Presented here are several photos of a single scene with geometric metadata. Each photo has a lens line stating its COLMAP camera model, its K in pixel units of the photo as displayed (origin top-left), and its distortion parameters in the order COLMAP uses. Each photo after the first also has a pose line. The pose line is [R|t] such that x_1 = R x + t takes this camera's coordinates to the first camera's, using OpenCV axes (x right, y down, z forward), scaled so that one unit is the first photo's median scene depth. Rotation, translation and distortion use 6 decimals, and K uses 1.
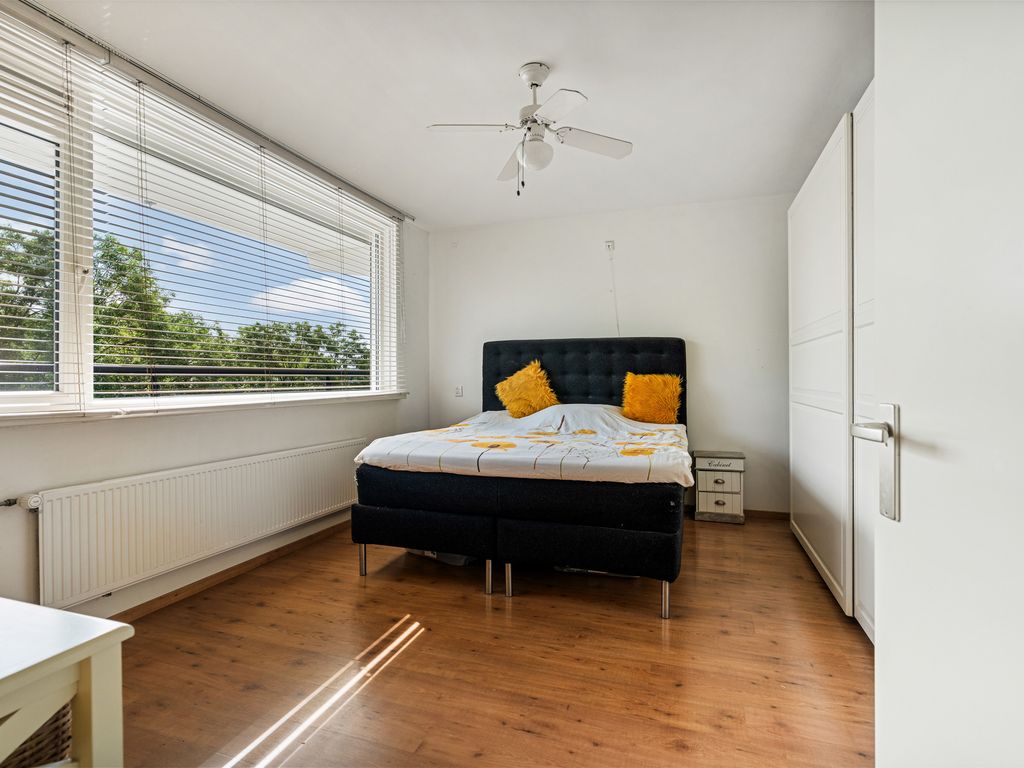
lens RADIAL K [[527.2, 0, 512.2], [0, 527.2, 380.4], [0, 0, 1]] dist [-0.001707, 0.000787]
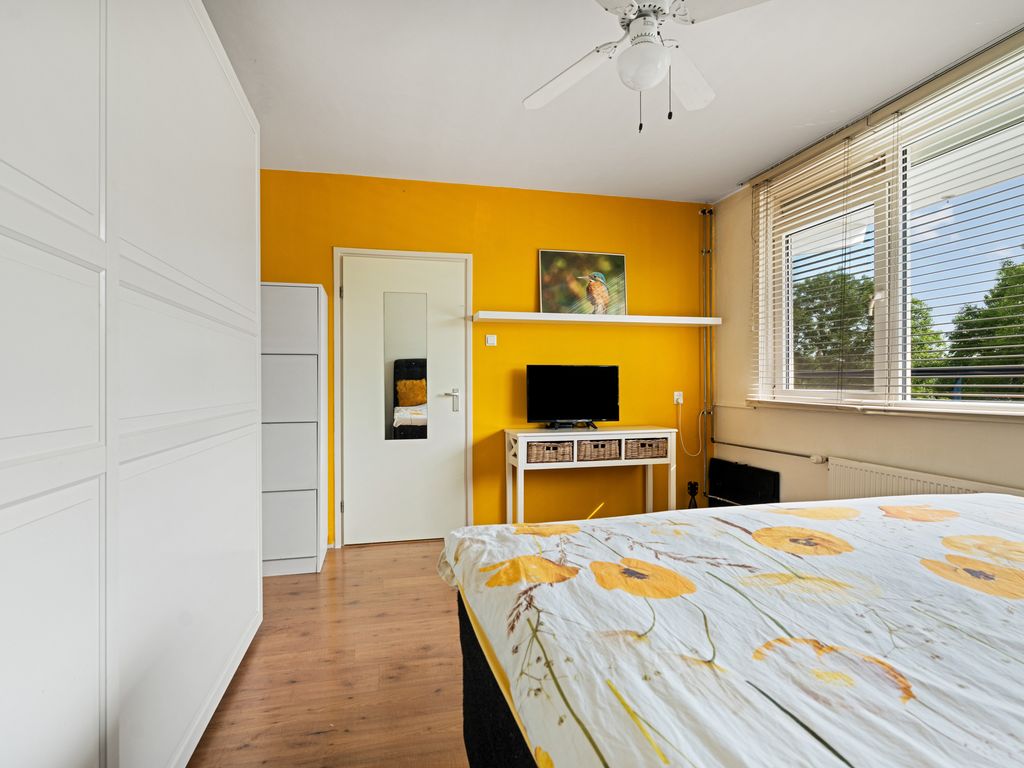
lens RADIAL K [[527.2, 0, 511.9], [0, 527.2, 386.0], [0, 0, 1]] dist [-0.001707, 0.000787]
pose [[-0.837706, 0.008396, -0.546057, 0.534004], [0.005607, 0.999961, 0.006772, -0.005126], [0.546093, 0.002611, -0.837721, 1.378370]]
